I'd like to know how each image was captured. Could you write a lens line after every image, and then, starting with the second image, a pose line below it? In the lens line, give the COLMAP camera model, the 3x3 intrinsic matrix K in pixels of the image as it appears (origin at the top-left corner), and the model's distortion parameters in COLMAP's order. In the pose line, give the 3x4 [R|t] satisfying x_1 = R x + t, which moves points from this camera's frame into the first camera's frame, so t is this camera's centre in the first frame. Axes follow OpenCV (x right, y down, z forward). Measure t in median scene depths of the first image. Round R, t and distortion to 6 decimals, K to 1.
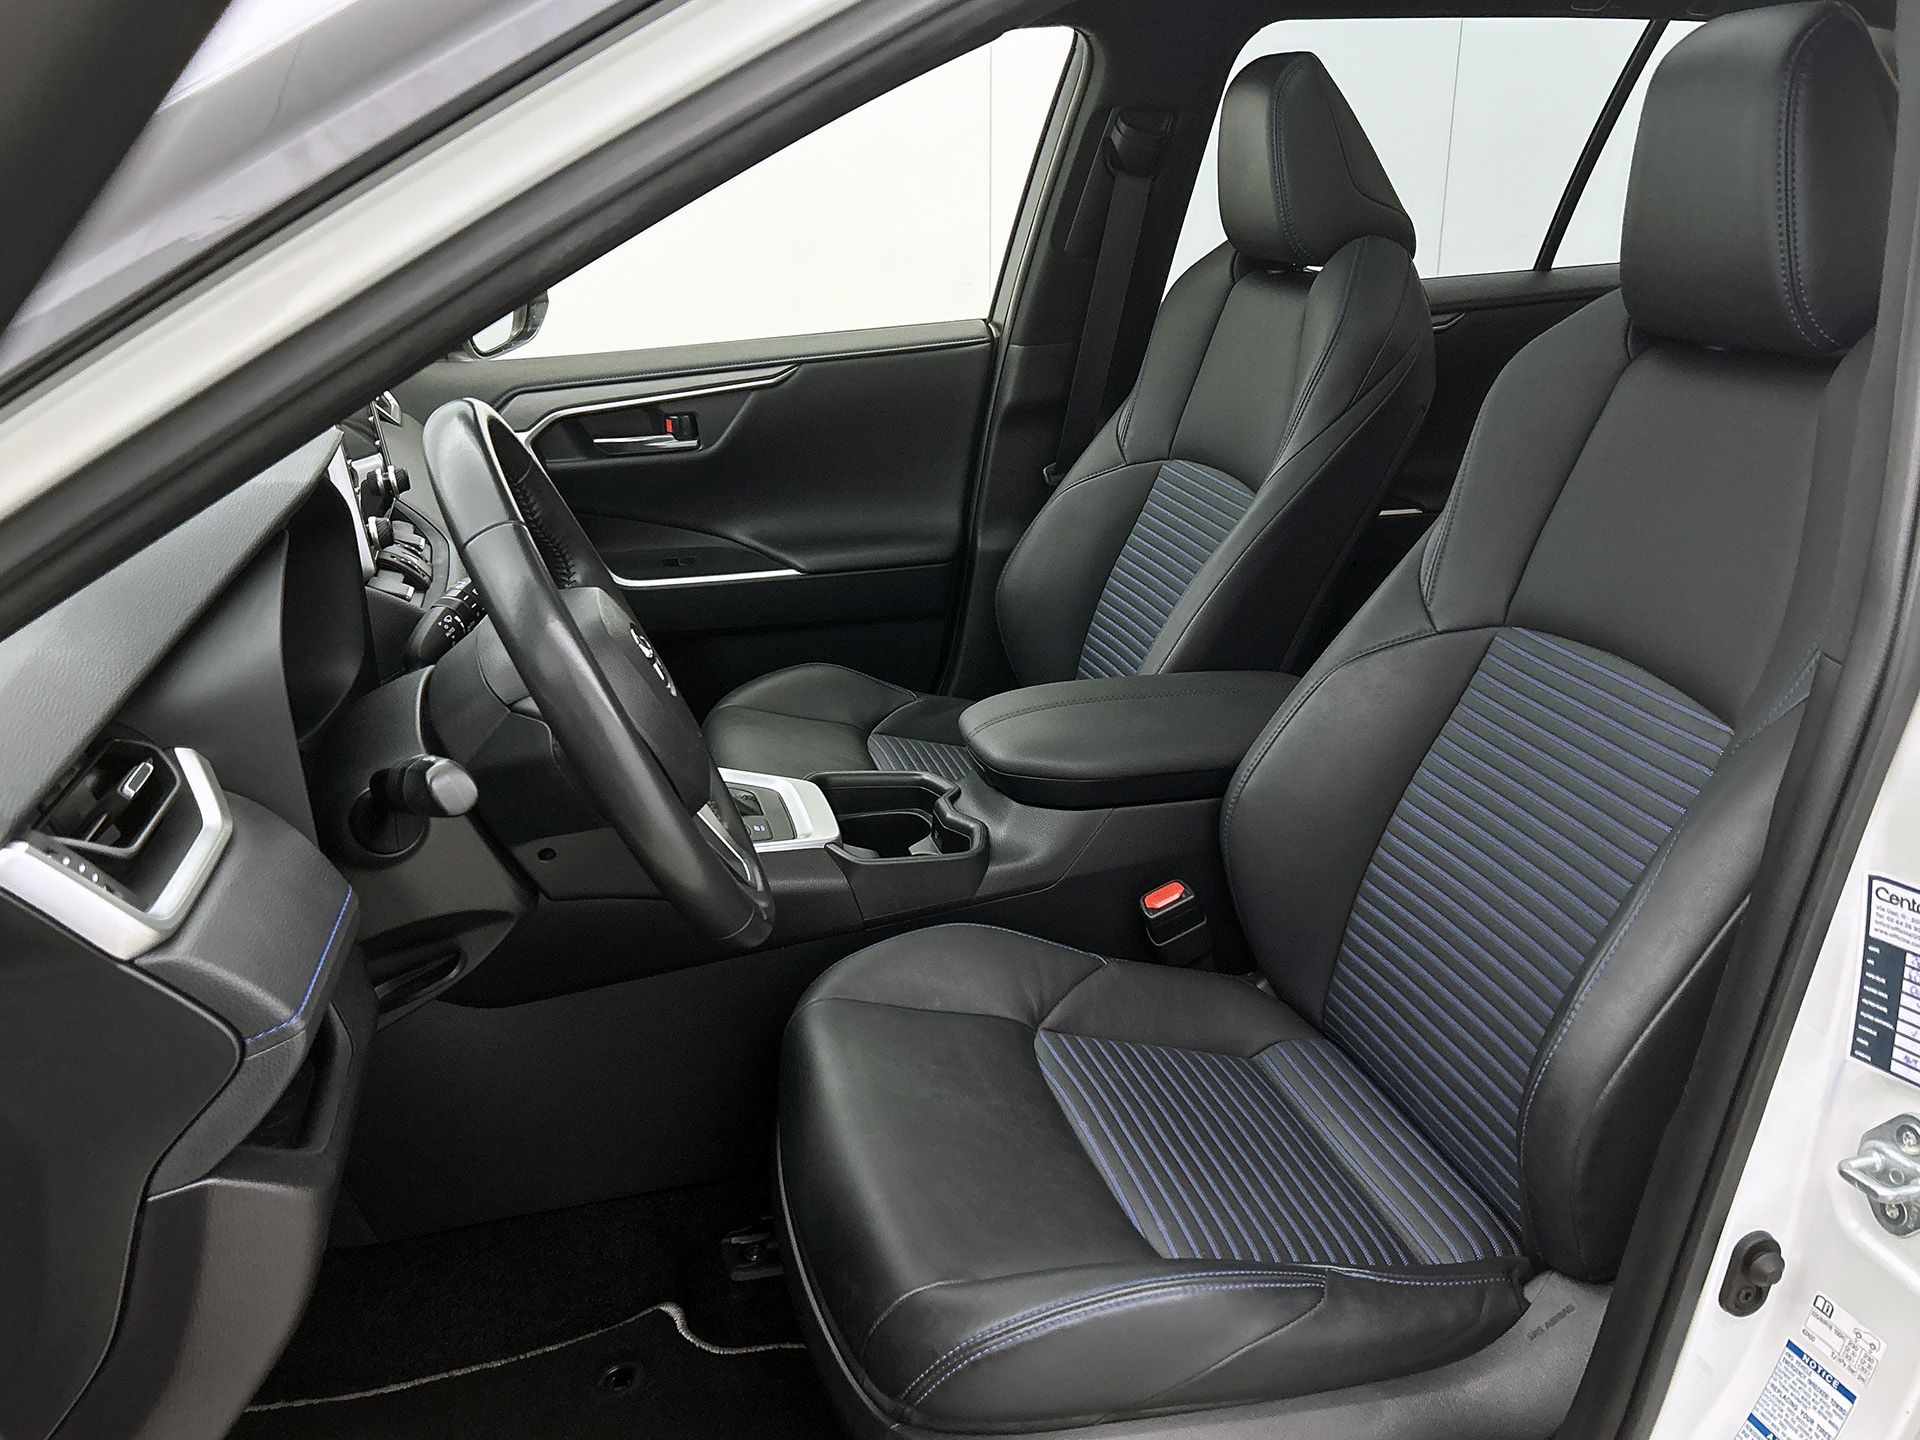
lens RADIAL K [[1598.1, 0, 969.8], [0, 1598.1, 727.2], [0, 0, 1]] dist [0.049055, -0.005403]
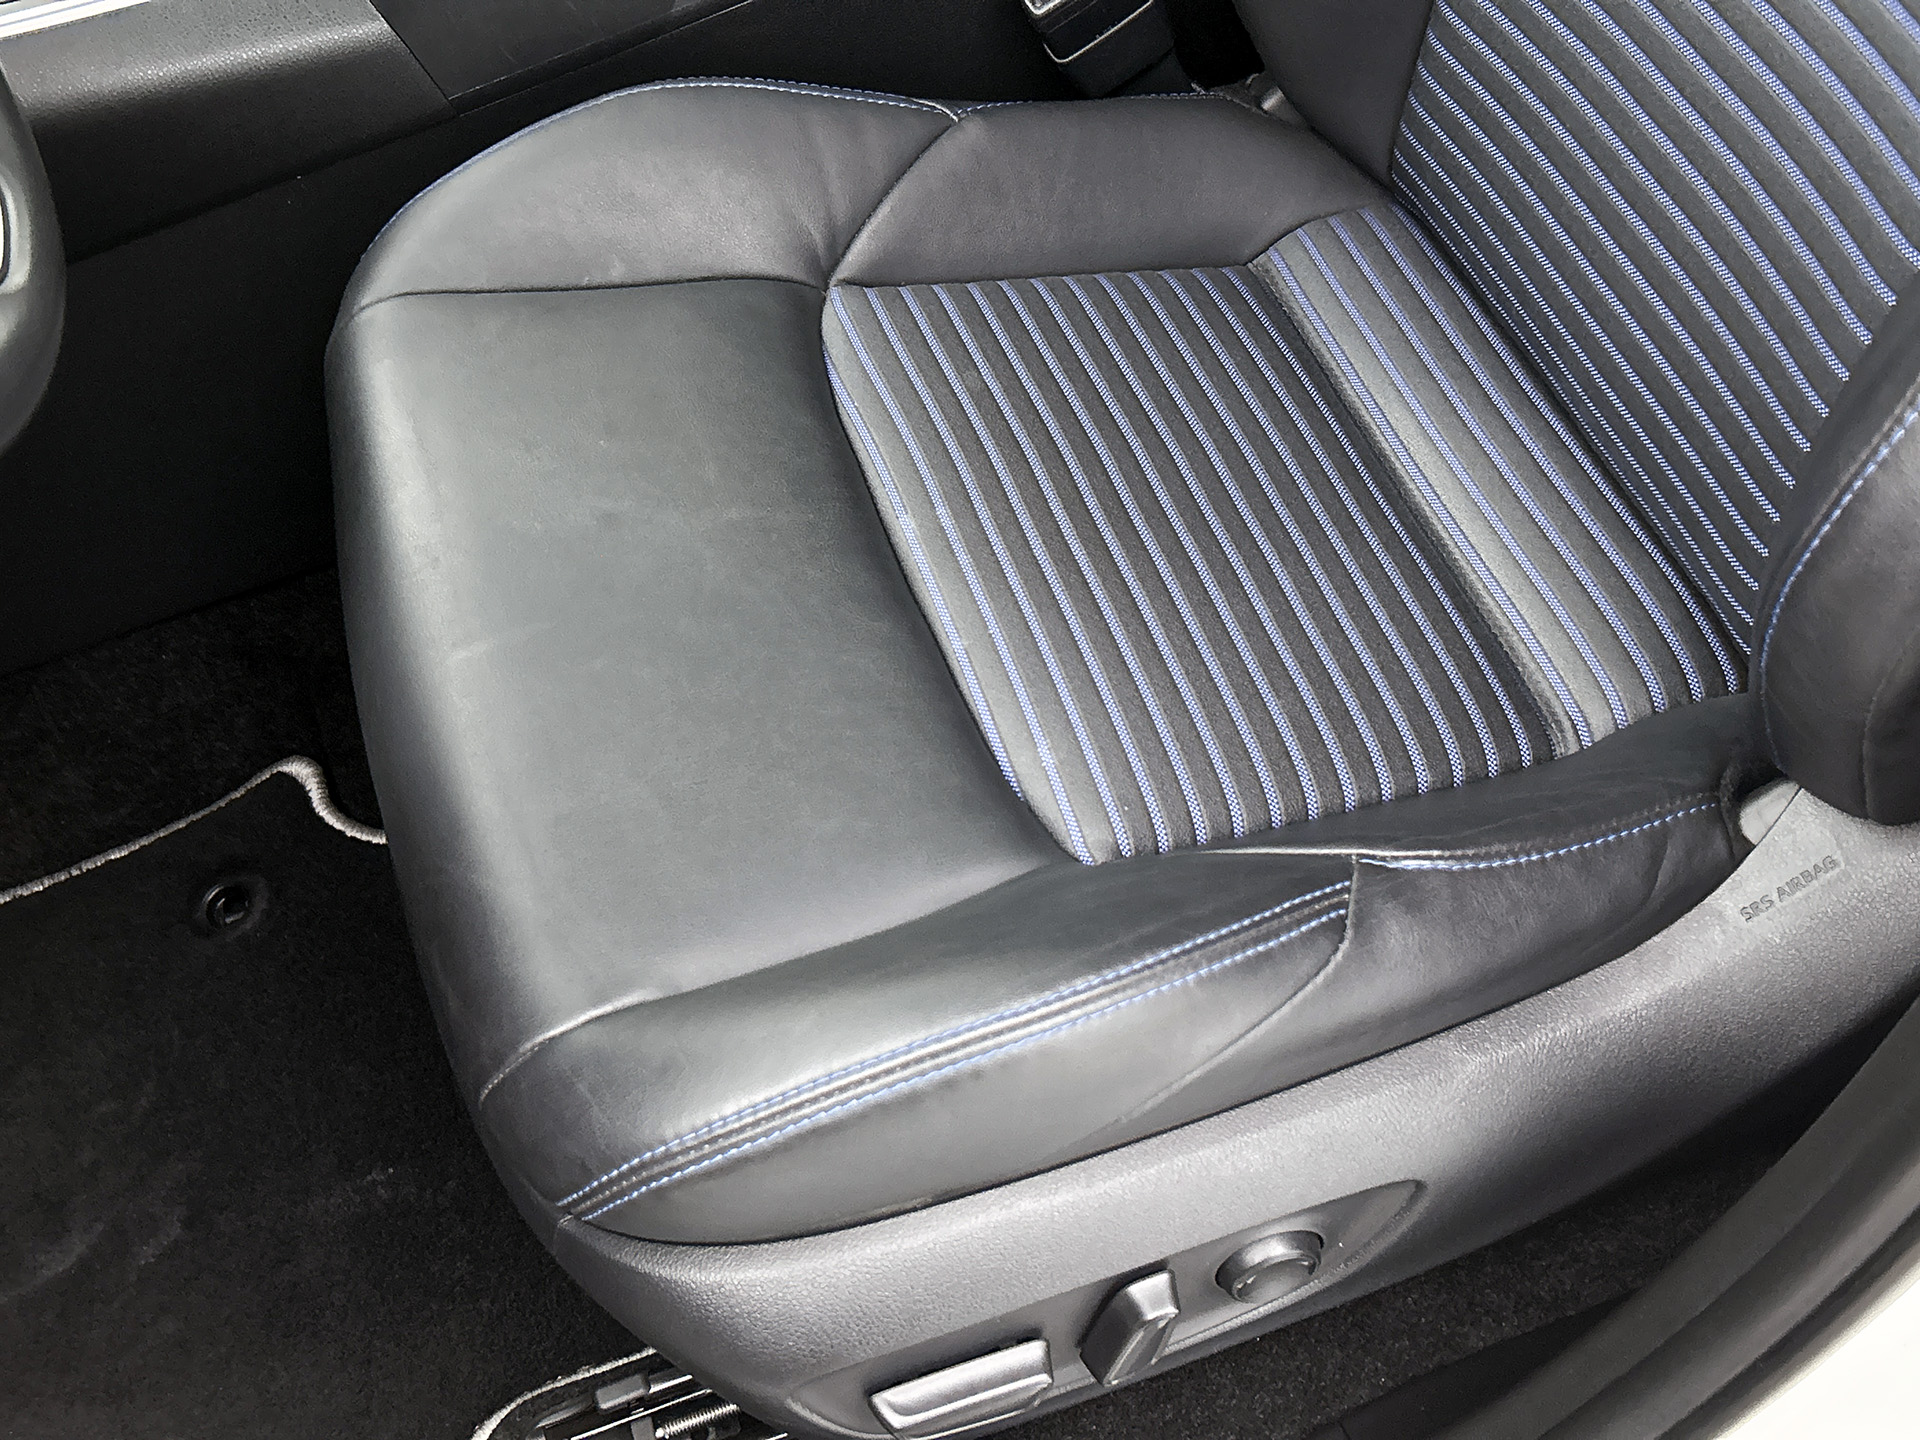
lens RADIAL K [[2123.3, 0, 966.3], [0, 2123.3, 708.4], [0, 0, 1]] dist [0.086481, 0.000000]
pose [[0.993211, -0.107477, -0.044505, 0.103484], [0.114273, 0.829870, 0.546129, -0.067981], [-0.021763, -0.547507, 0.836518, 0.356079]]
